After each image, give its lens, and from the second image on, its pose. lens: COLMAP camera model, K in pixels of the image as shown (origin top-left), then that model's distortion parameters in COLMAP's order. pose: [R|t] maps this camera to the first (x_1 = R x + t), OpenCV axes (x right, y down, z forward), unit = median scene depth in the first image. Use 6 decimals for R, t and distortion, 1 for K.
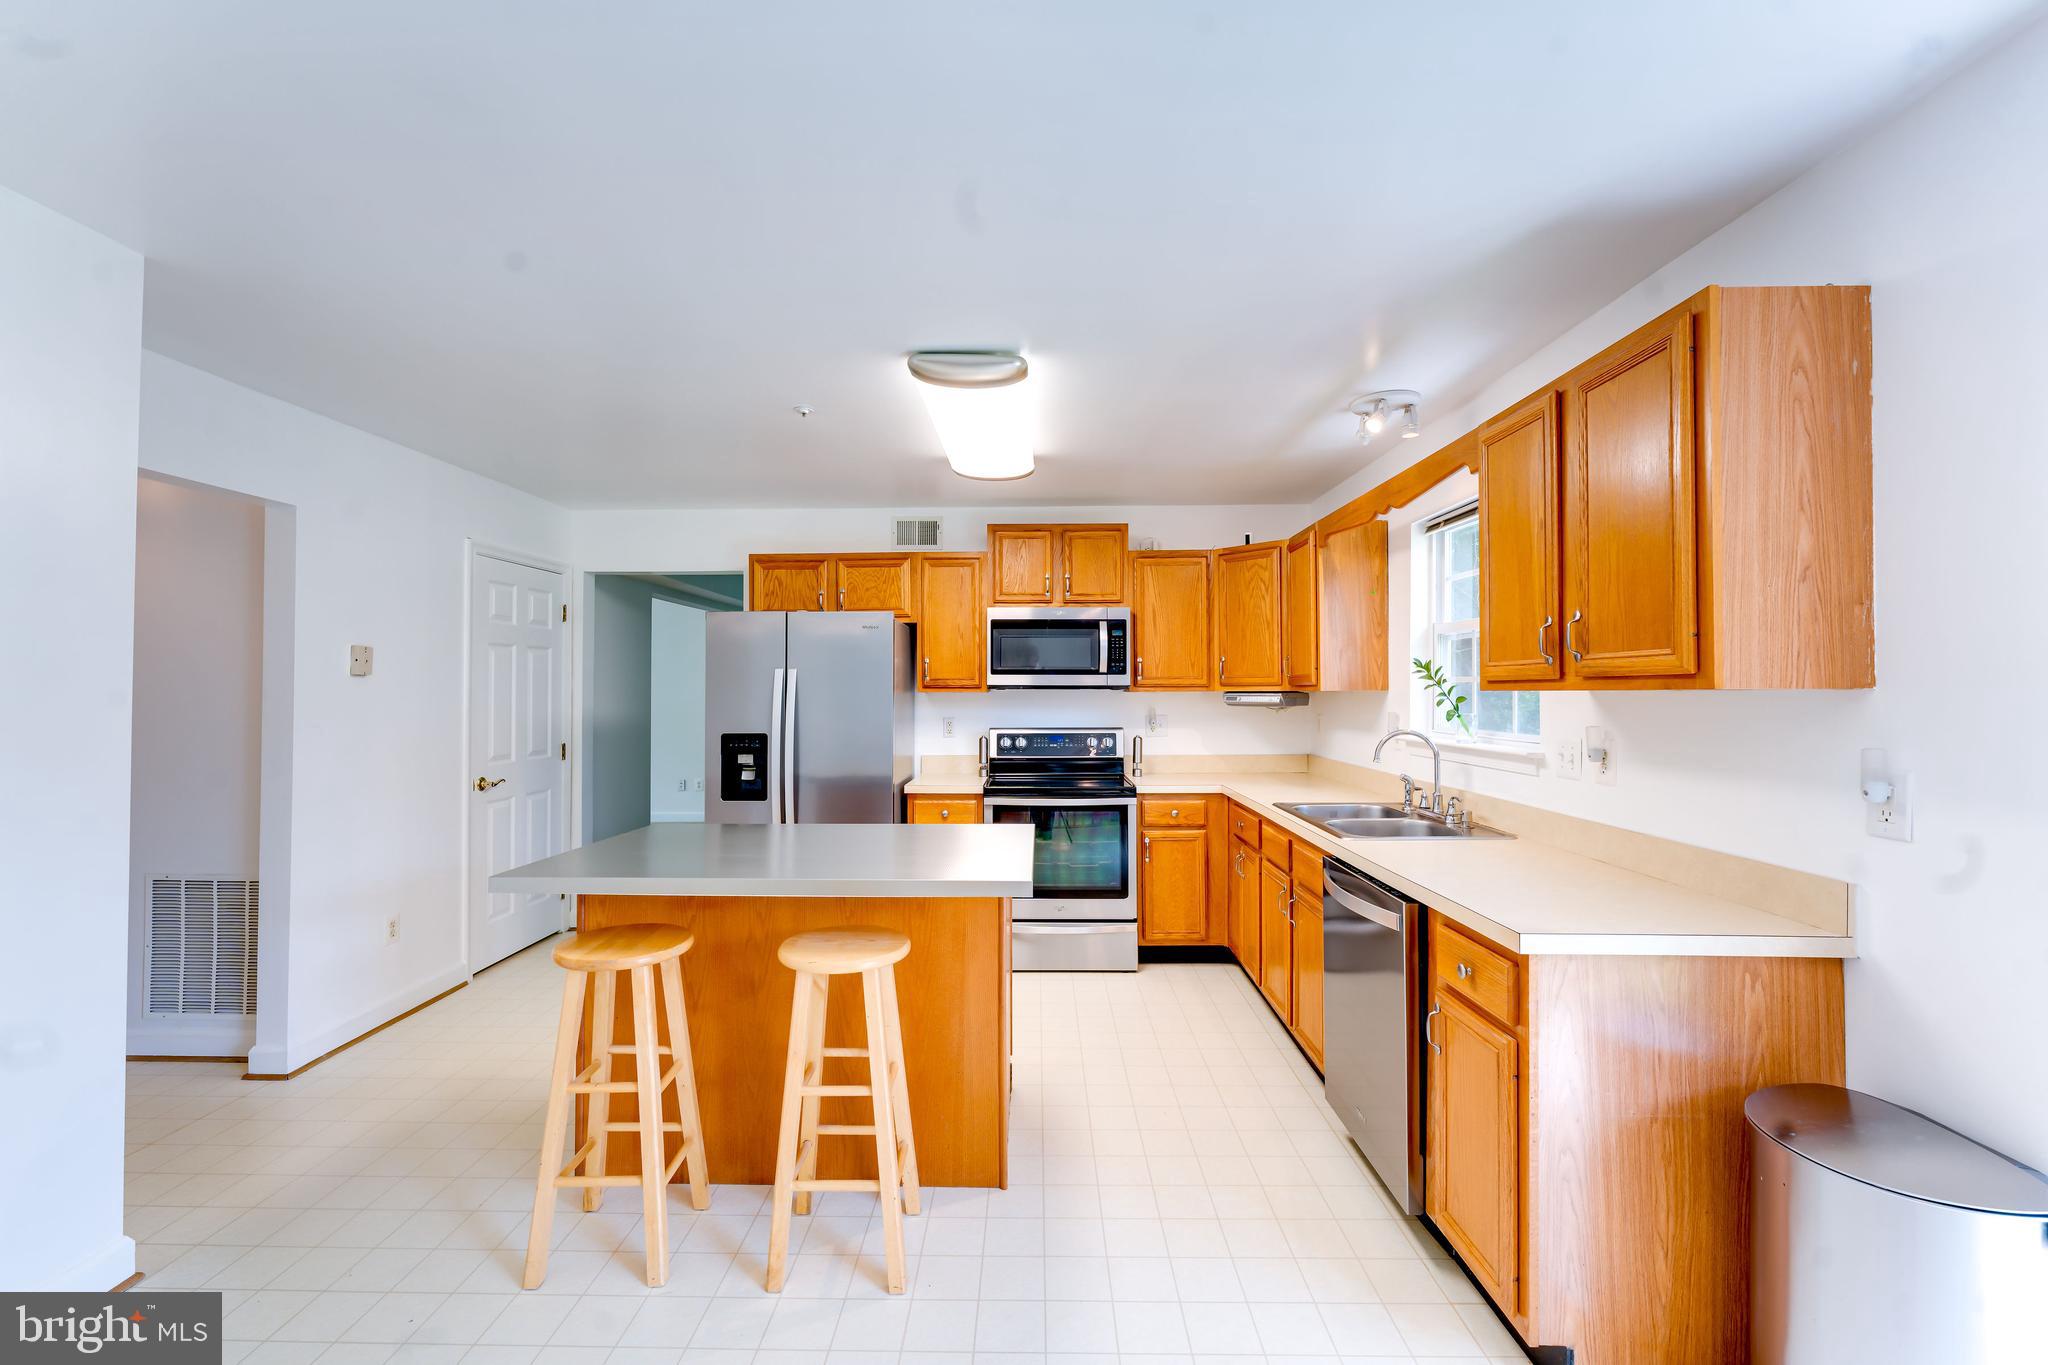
lens RADIAL K [[842.8, 0, 1017.8], [0, 842.8, 681.3], [0, 0, 1]] dist [-0.003516, -0.000274]
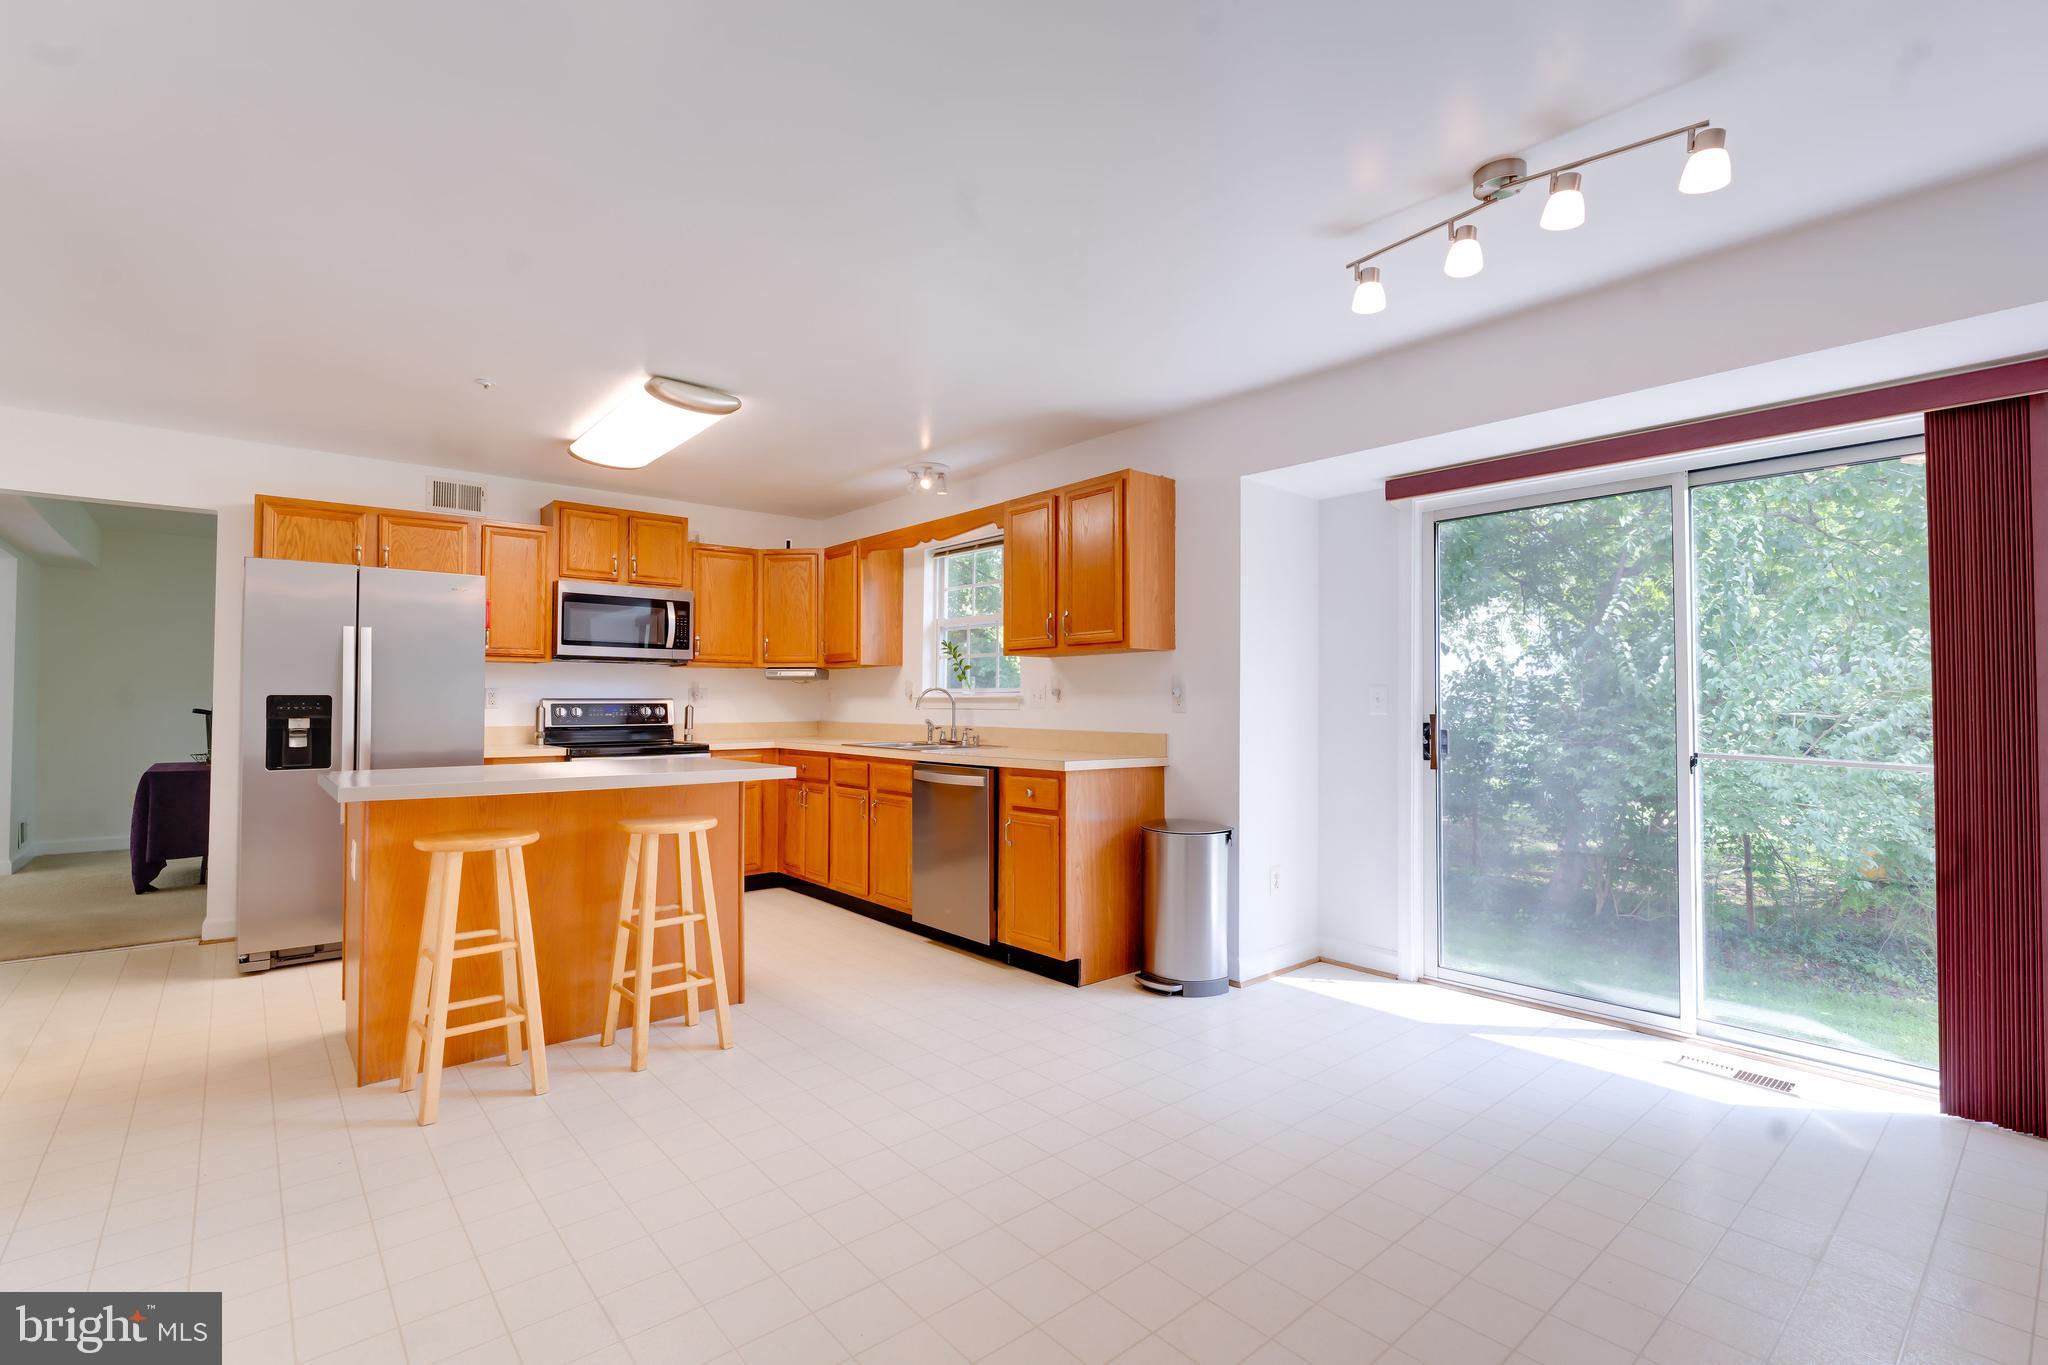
lens RADIAL K [[923.7, 0, 1015.7], [0, 923.7, 682.2], [0, 0, 1]] dist [-0.003188, -0.000114]
pose [[0.747444, 0.017028, 0.664107, -0.390664], [-0.009131, 0.999840, -0.015359, 0.053668], [-0.664263, 0.005416, 0.747480, -0.242789]]
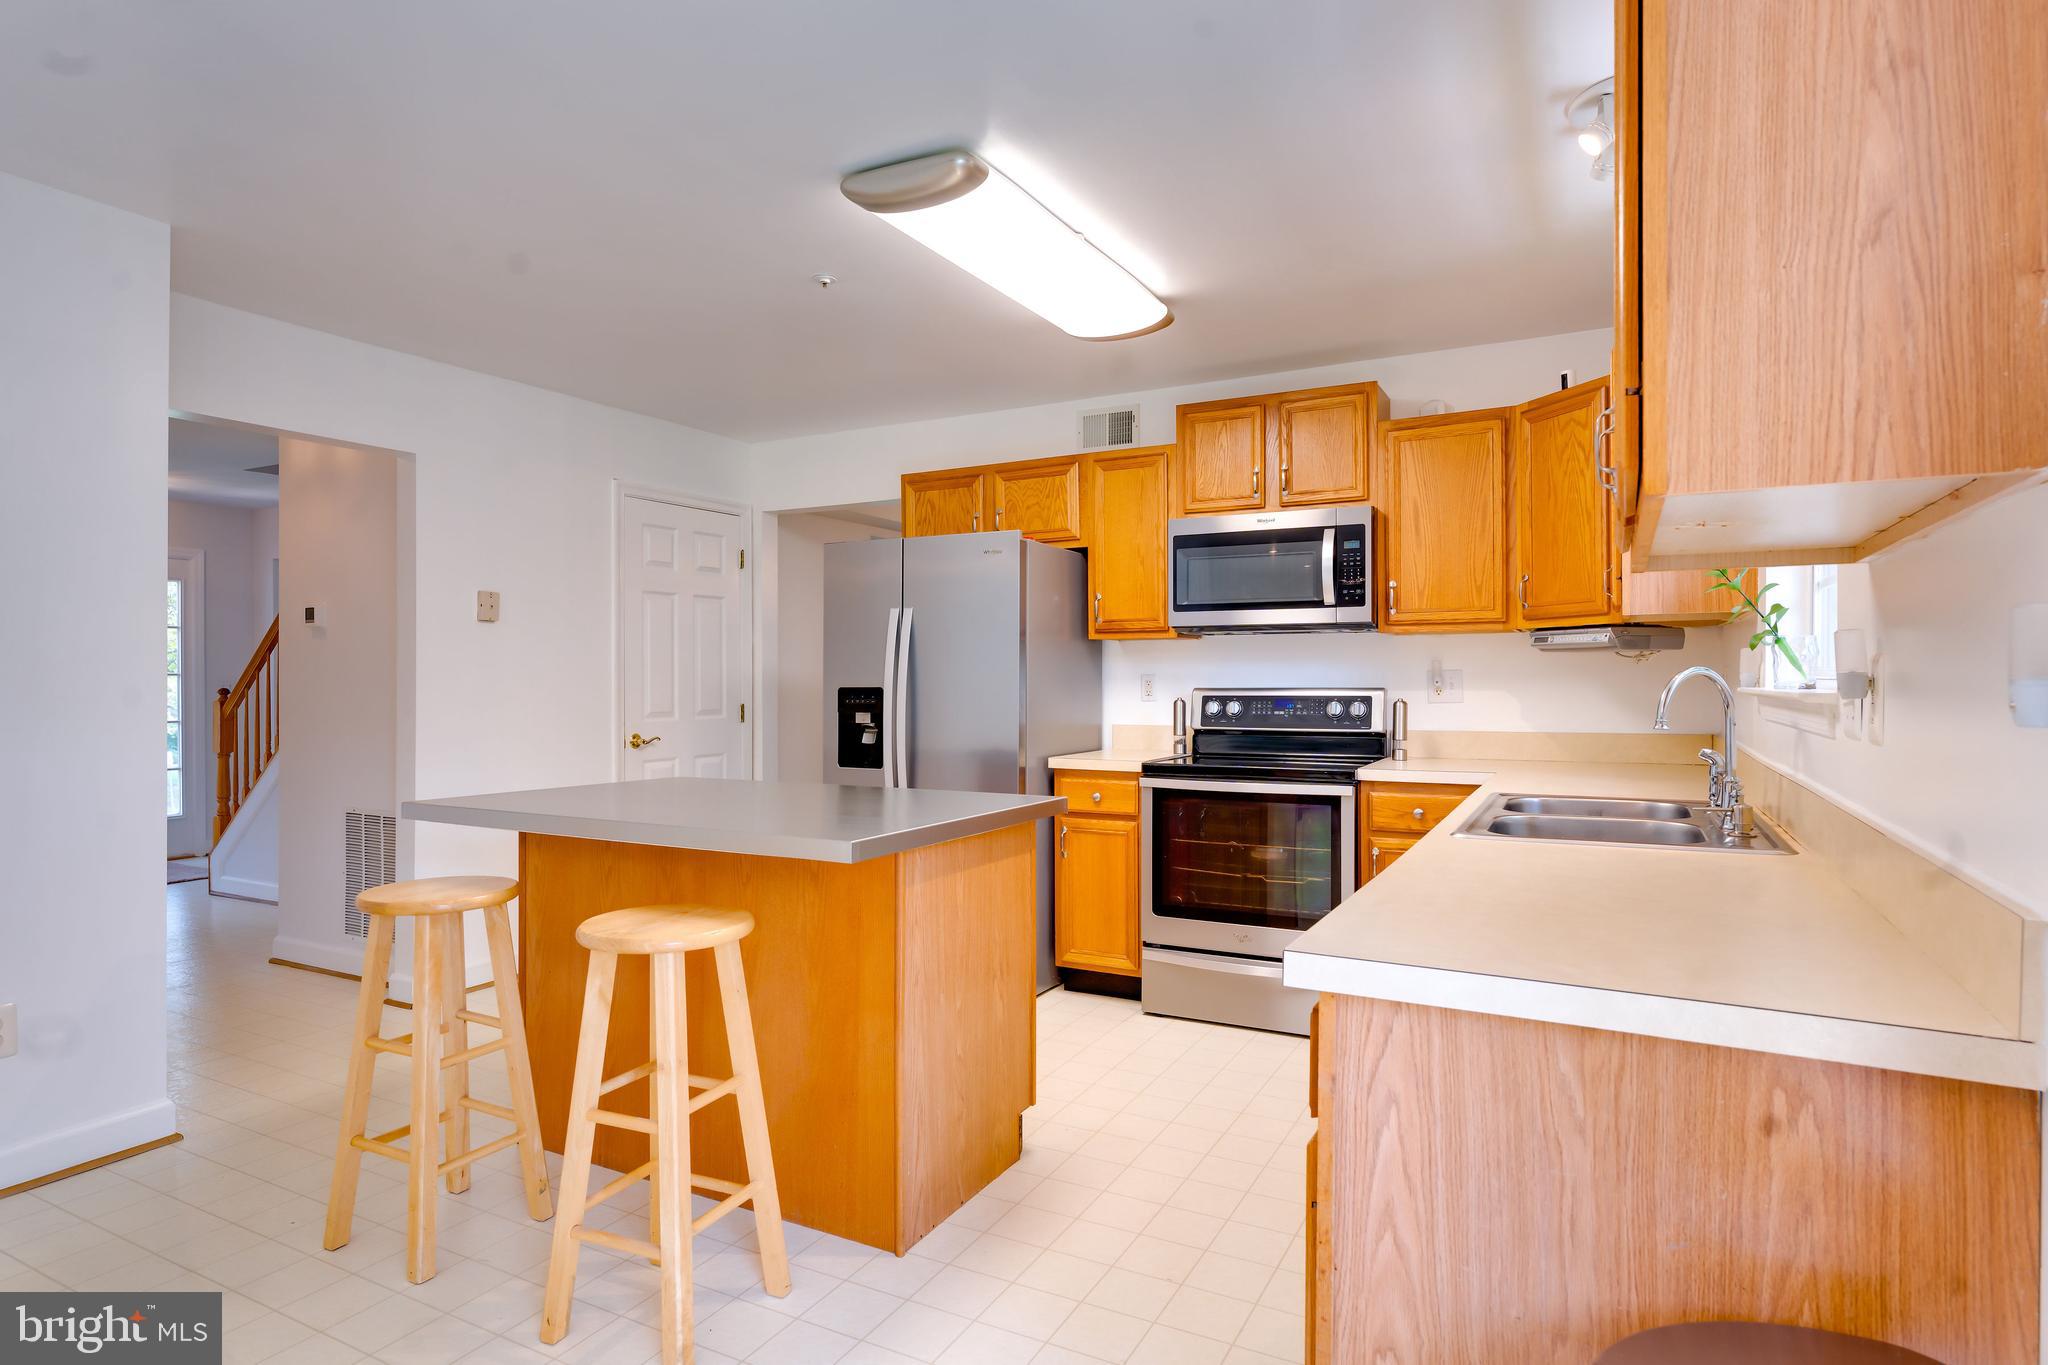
lens RADIAL K [[1104.5, 0, 1024.0], [0, 1104.5, 682.5], [0, 0, 1]] dist [0.000027, -0.000189]
pose [[0.891227, 0.001027, -0.453556, 0.301064], [0.006282, 0.999874, 0.014608, 0.040334], [0.453513, -0.015868, 0.891108, 0.096321]]
